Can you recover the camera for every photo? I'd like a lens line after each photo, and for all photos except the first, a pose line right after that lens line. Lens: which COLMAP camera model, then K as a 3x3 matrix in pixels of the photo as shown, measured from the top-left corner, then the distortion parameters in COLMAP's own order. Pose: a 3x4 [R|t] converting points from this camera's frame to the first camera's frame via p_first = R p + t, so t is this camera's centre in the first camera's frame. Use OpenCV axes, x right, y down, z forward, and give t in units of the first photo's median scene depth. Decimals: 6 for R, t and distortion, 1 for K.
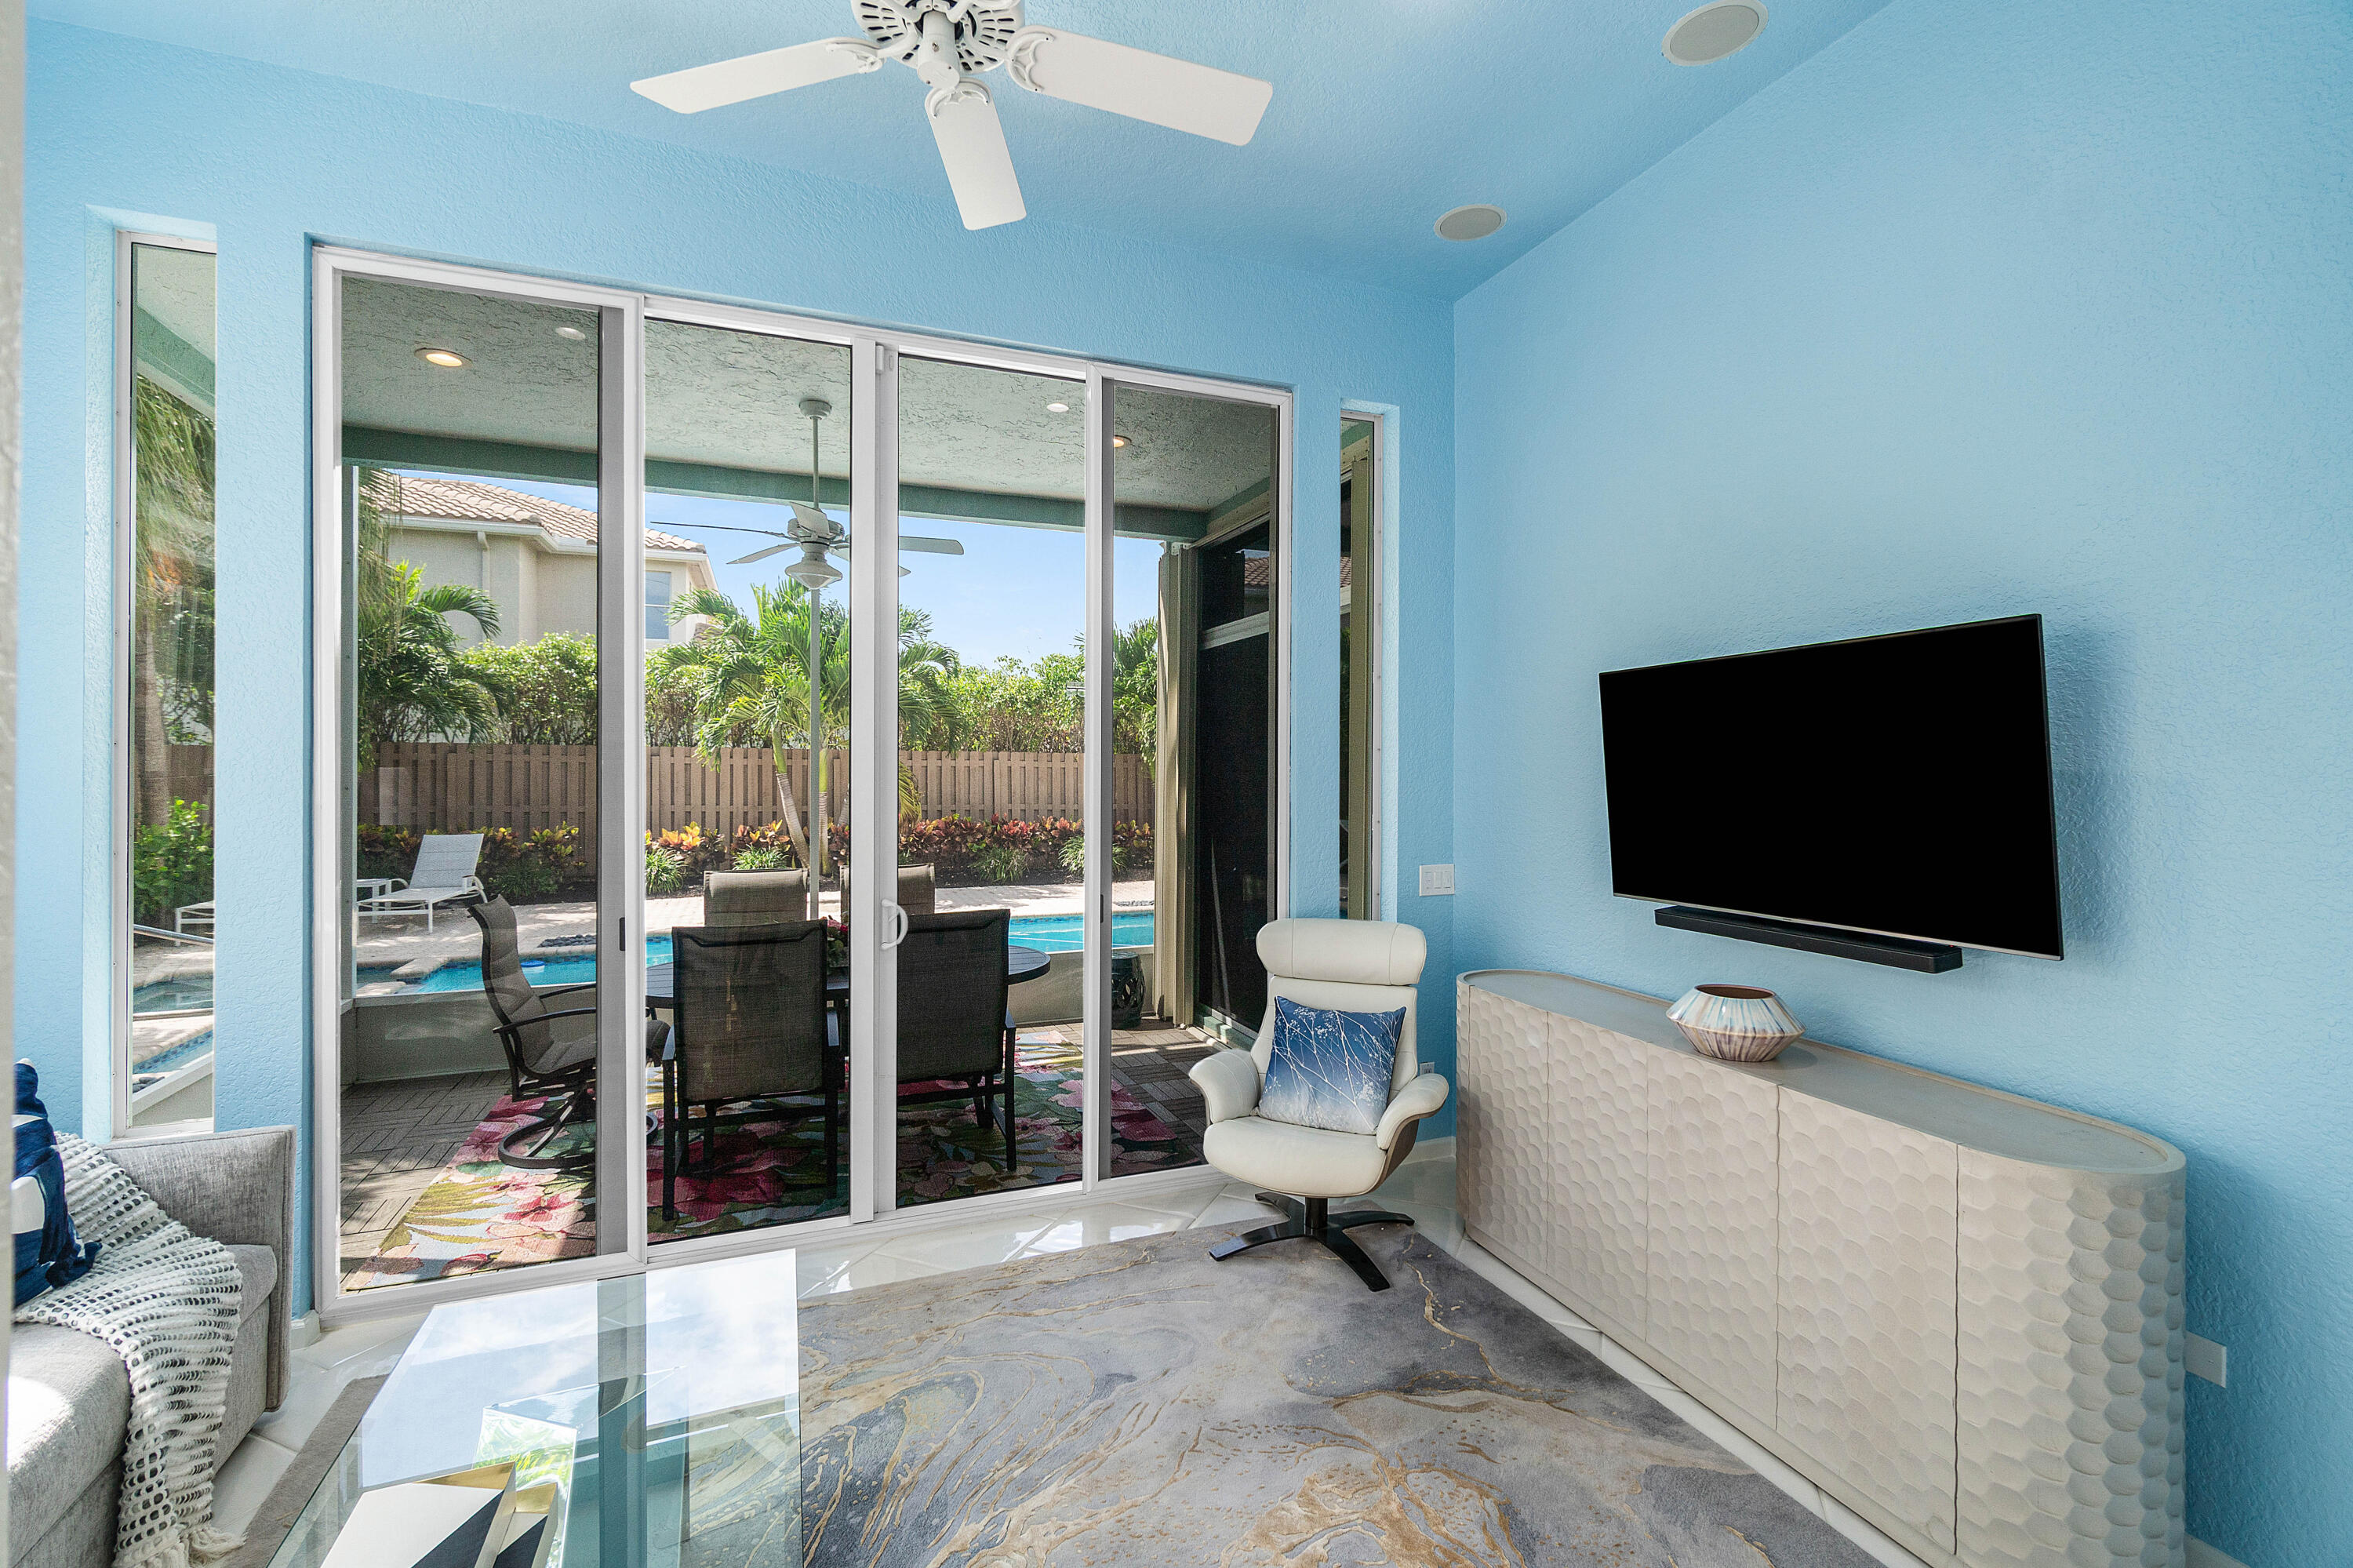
lens RADIAL K [[1020.4, 0, 1169.4], [0, 1020.4, 767.9], [0, 0, 1]] dist [-0.006236, 0.001441]
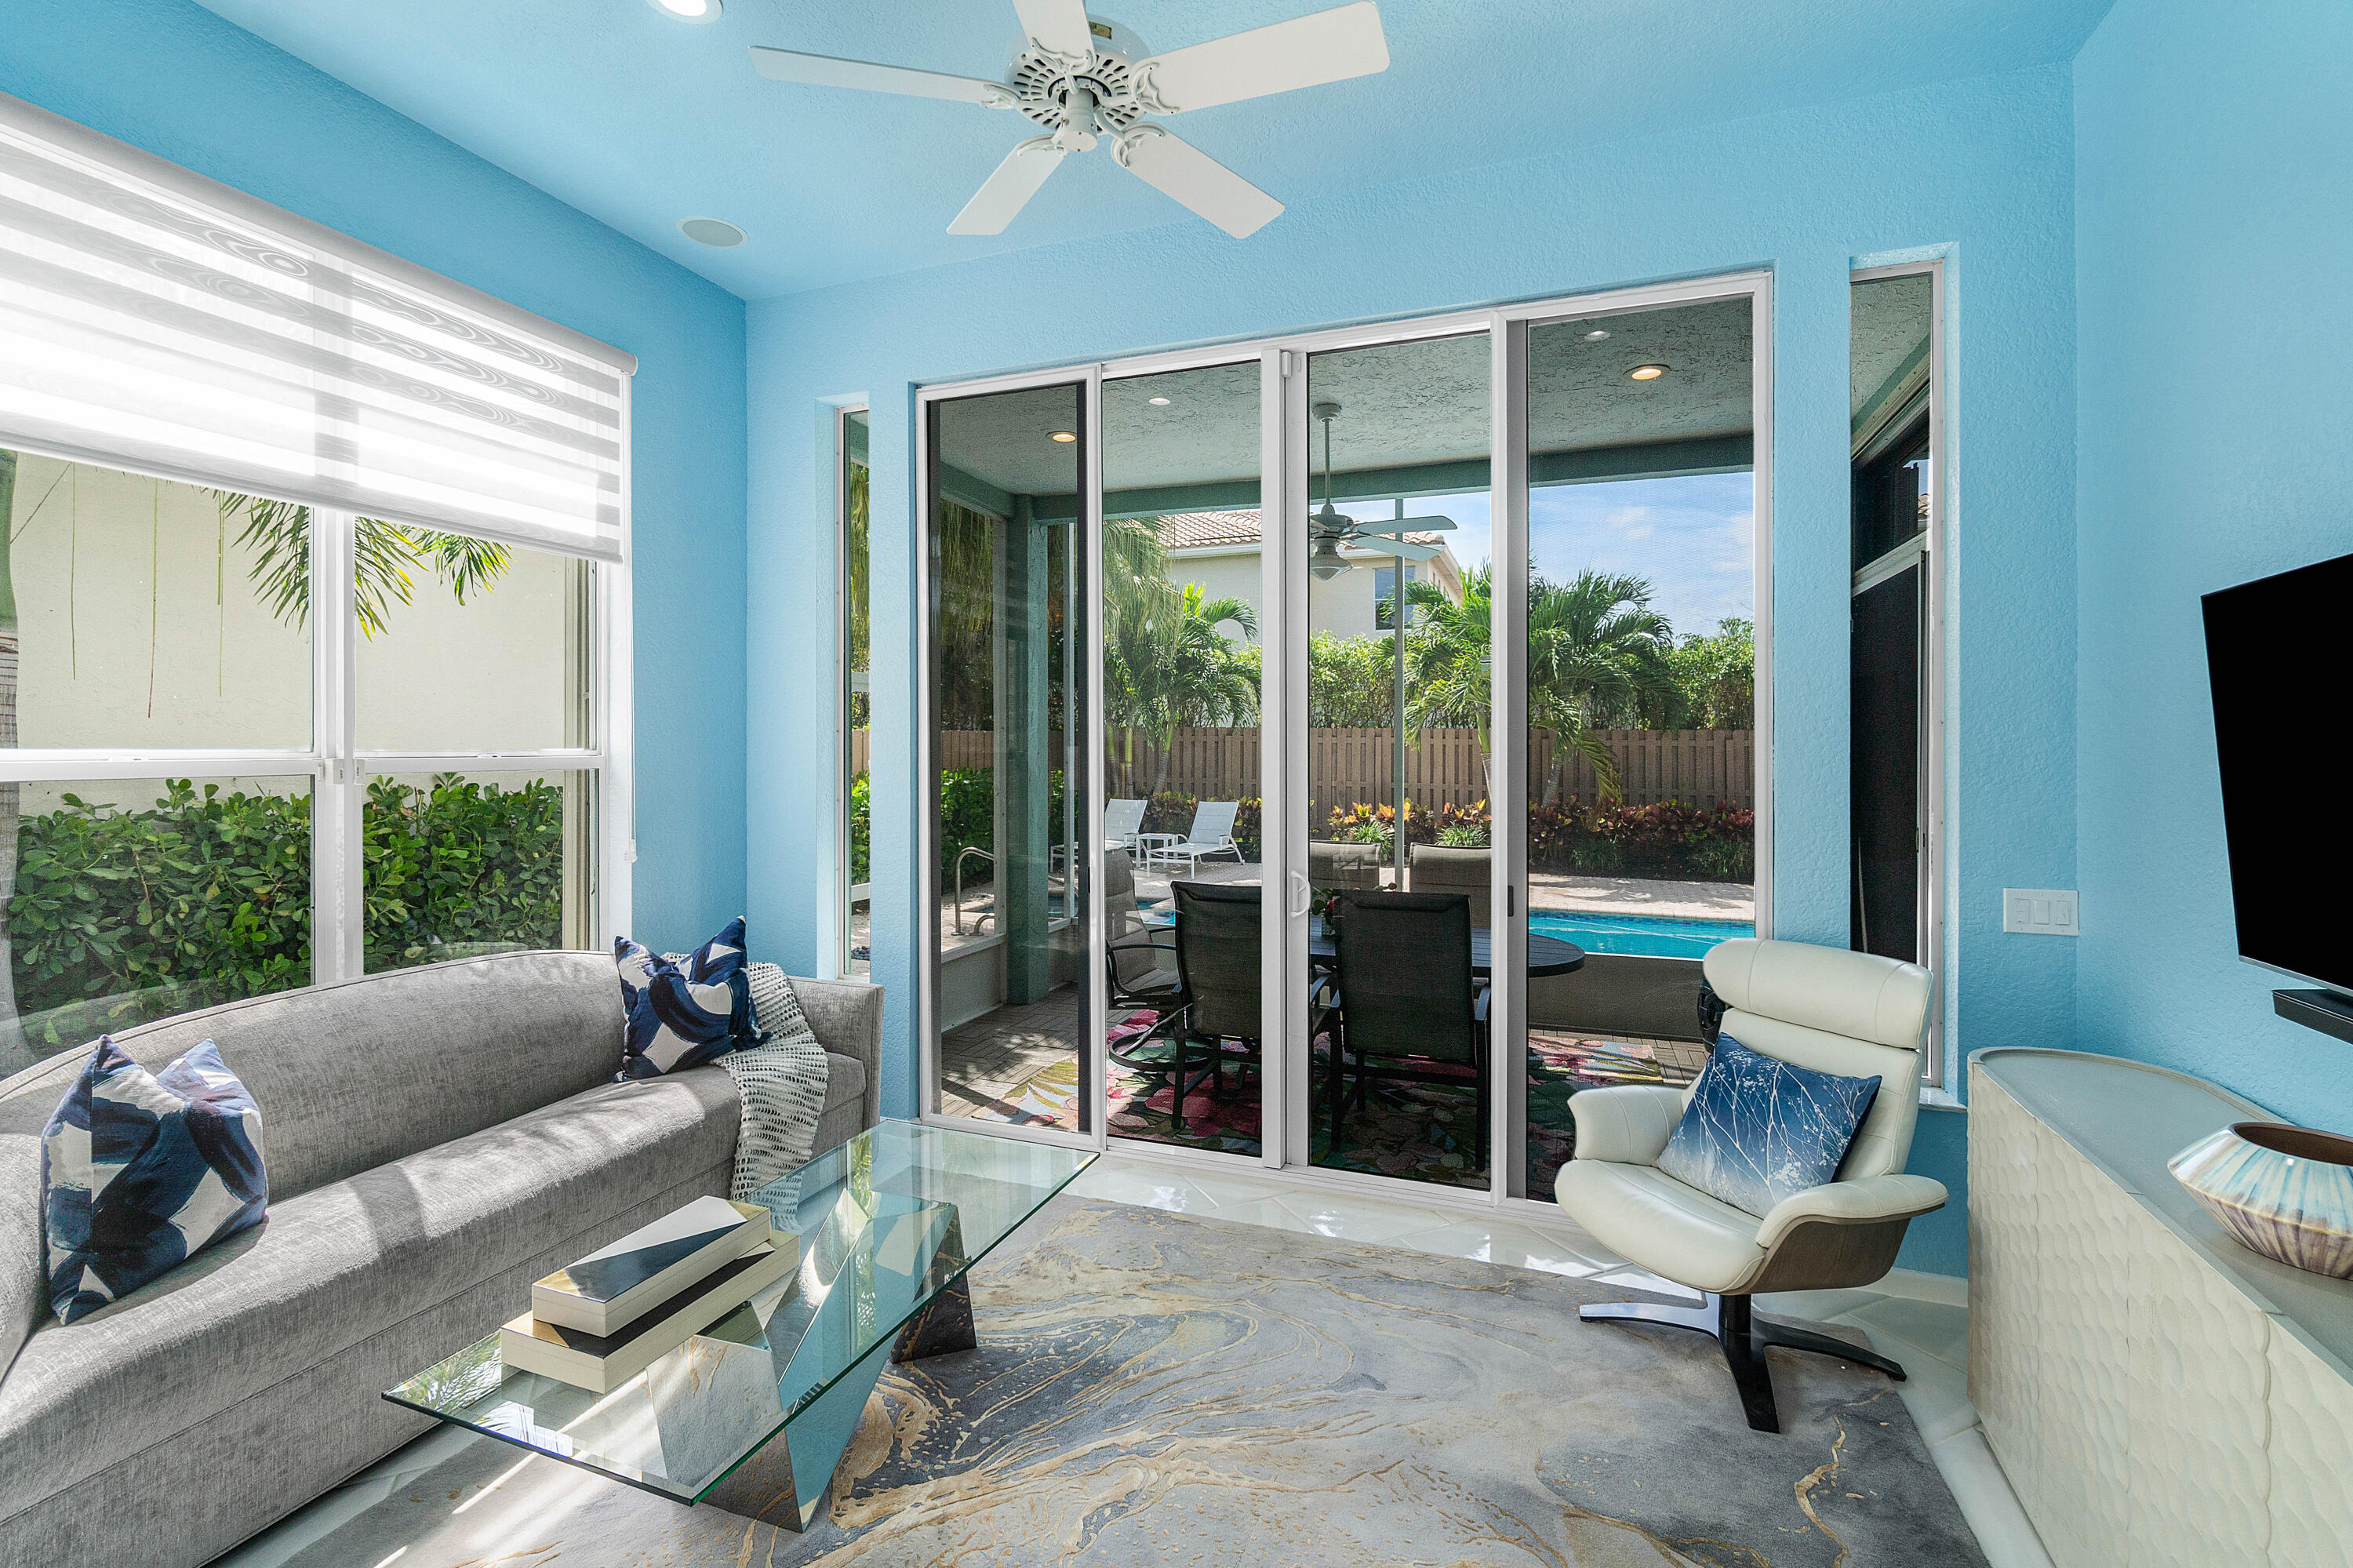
lens RADIAL K [[1034.8, 0, 1170.4], [0, 1034.8, 747.7], [0, 0, 1]] dist [-0.002792, 0.000567]
pose [[0.745264, 0.001929, -0.666767, 0.310123], [-0.002254, 0.999997, 0.000374, 0.000649], [0.666766, 0.001225, 0.745267, 0.098866]]
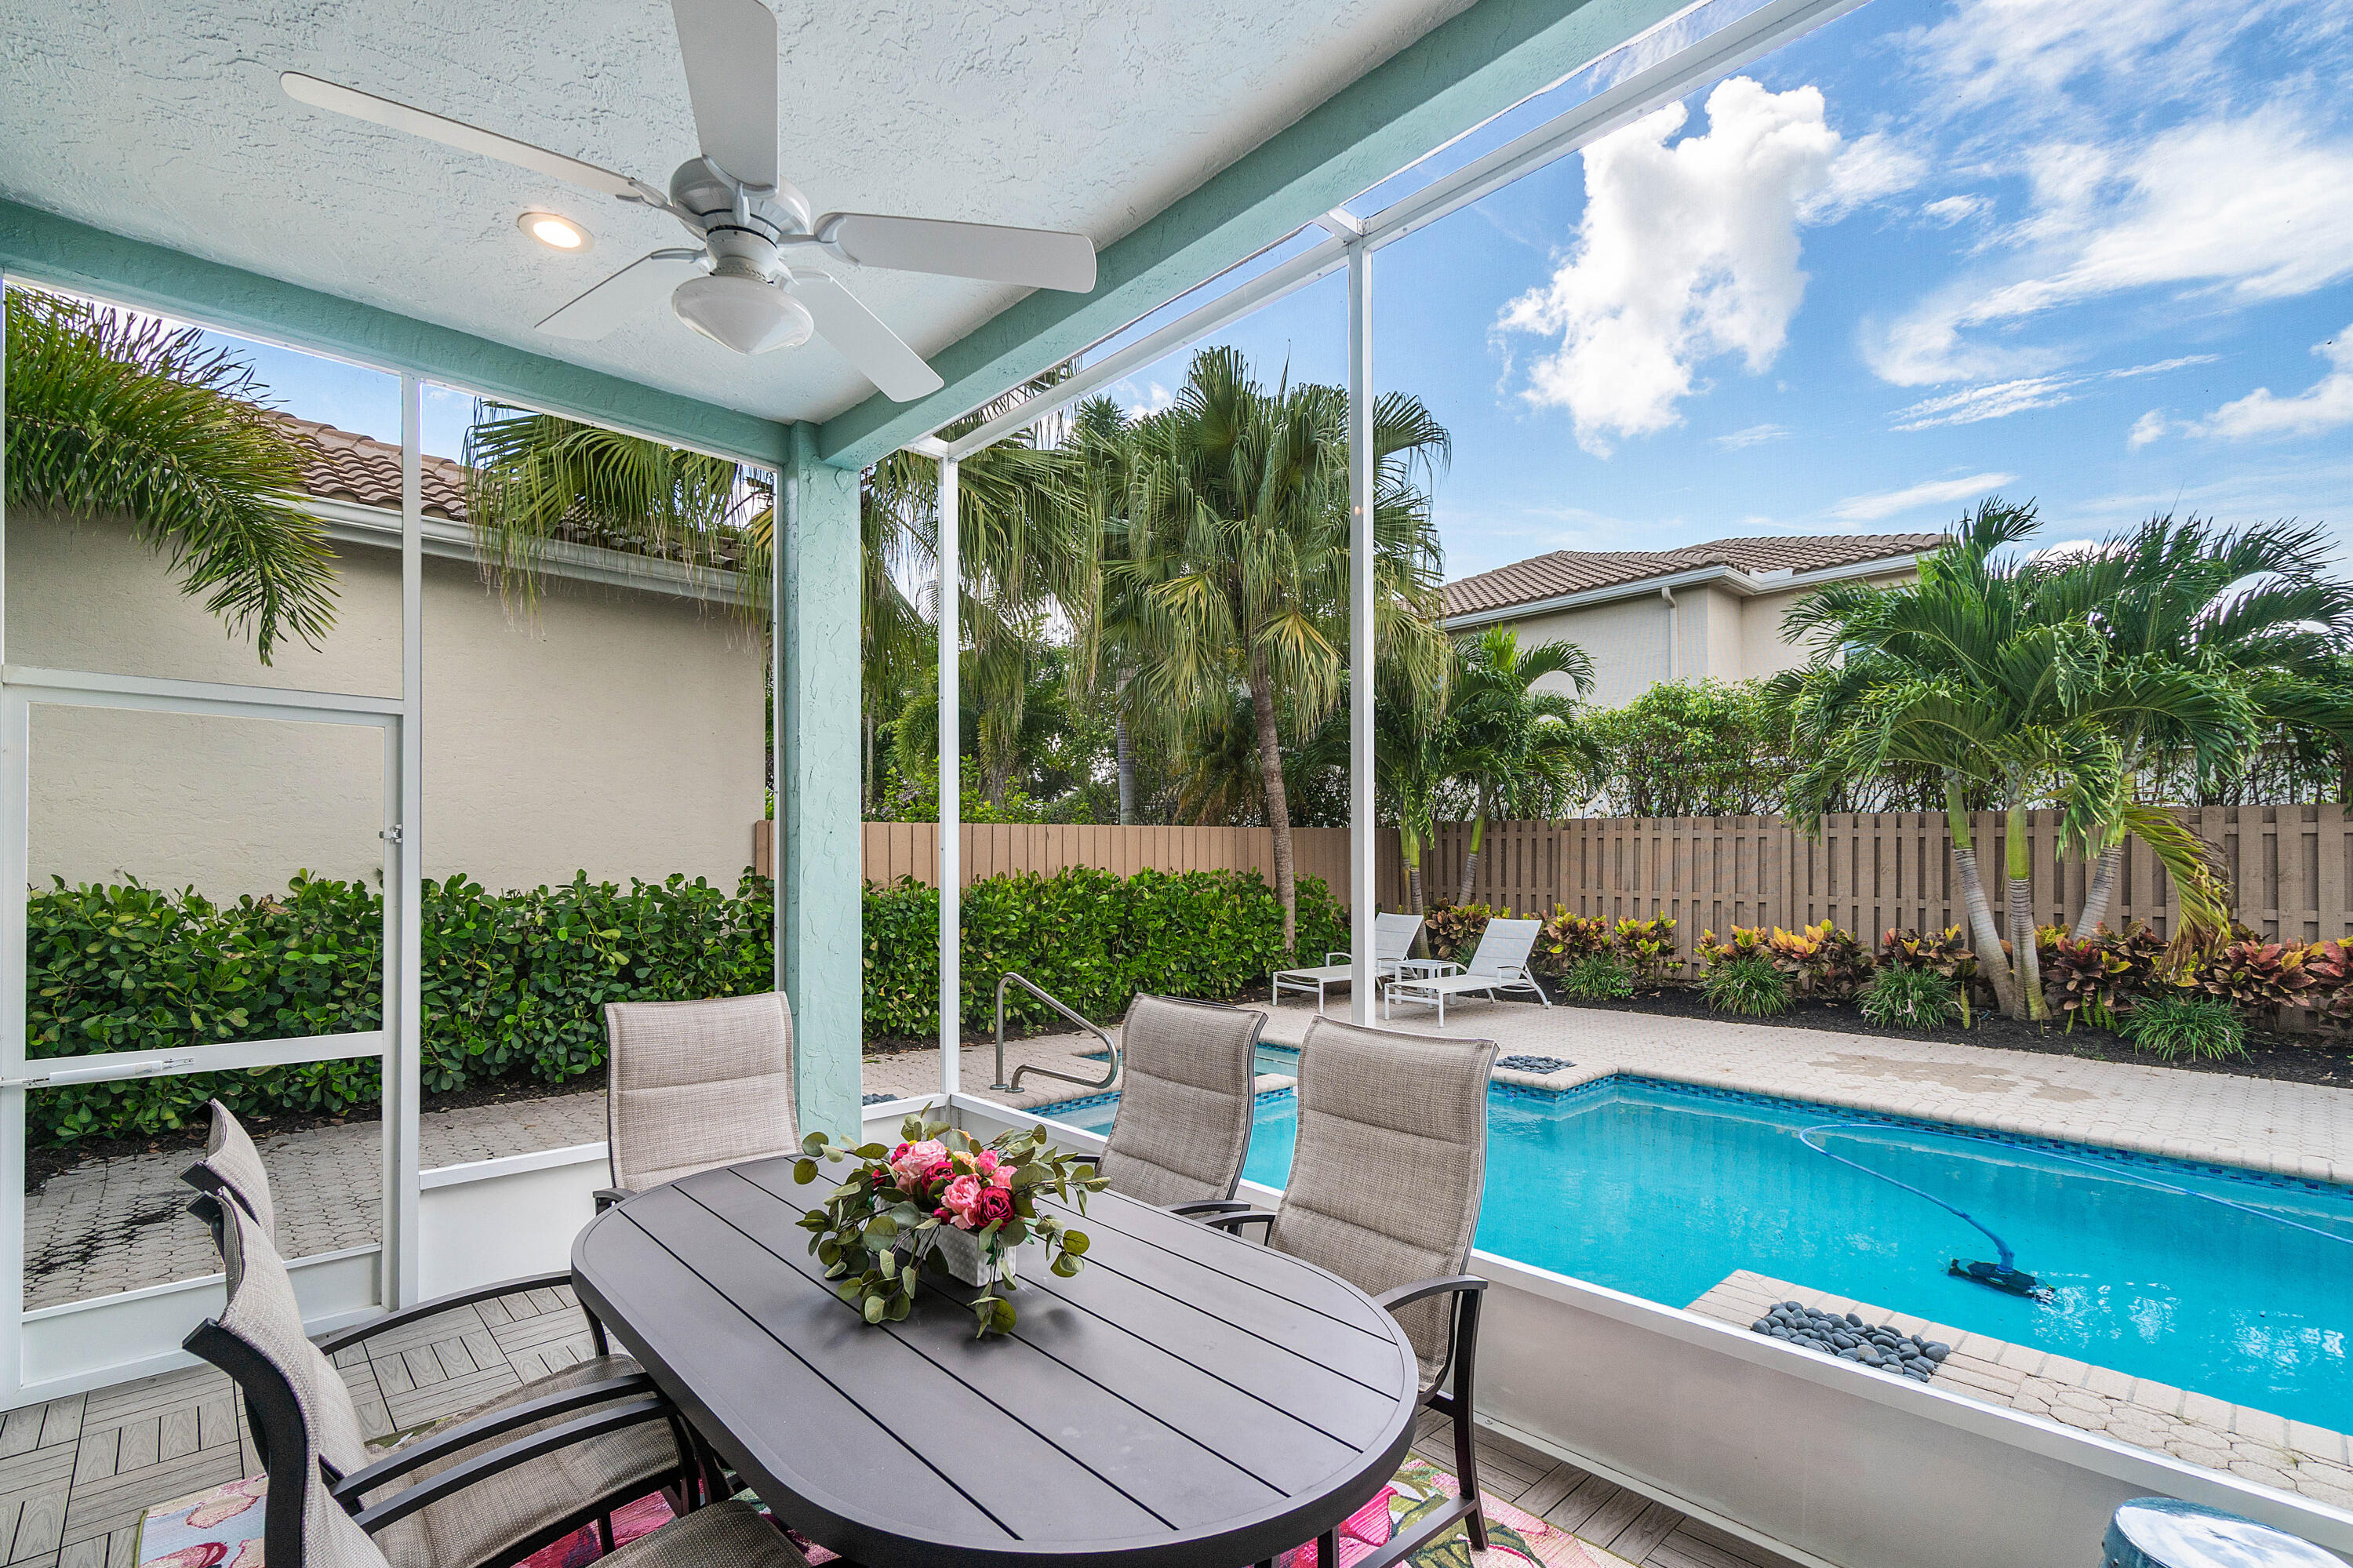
lens RADIAL K [[1062.2, 0, 1177.4], [0, 1062.2, 851.1], [0, 0, 1]] dist [-0.011698, -0.000150]
pose [[0.386574, -0.006053, -0.922239, 0.120055], [0.001322, 0.999981, -0.006009, 0.041010], [0.922257, 0.001103, 0.386575, 1.297523]]
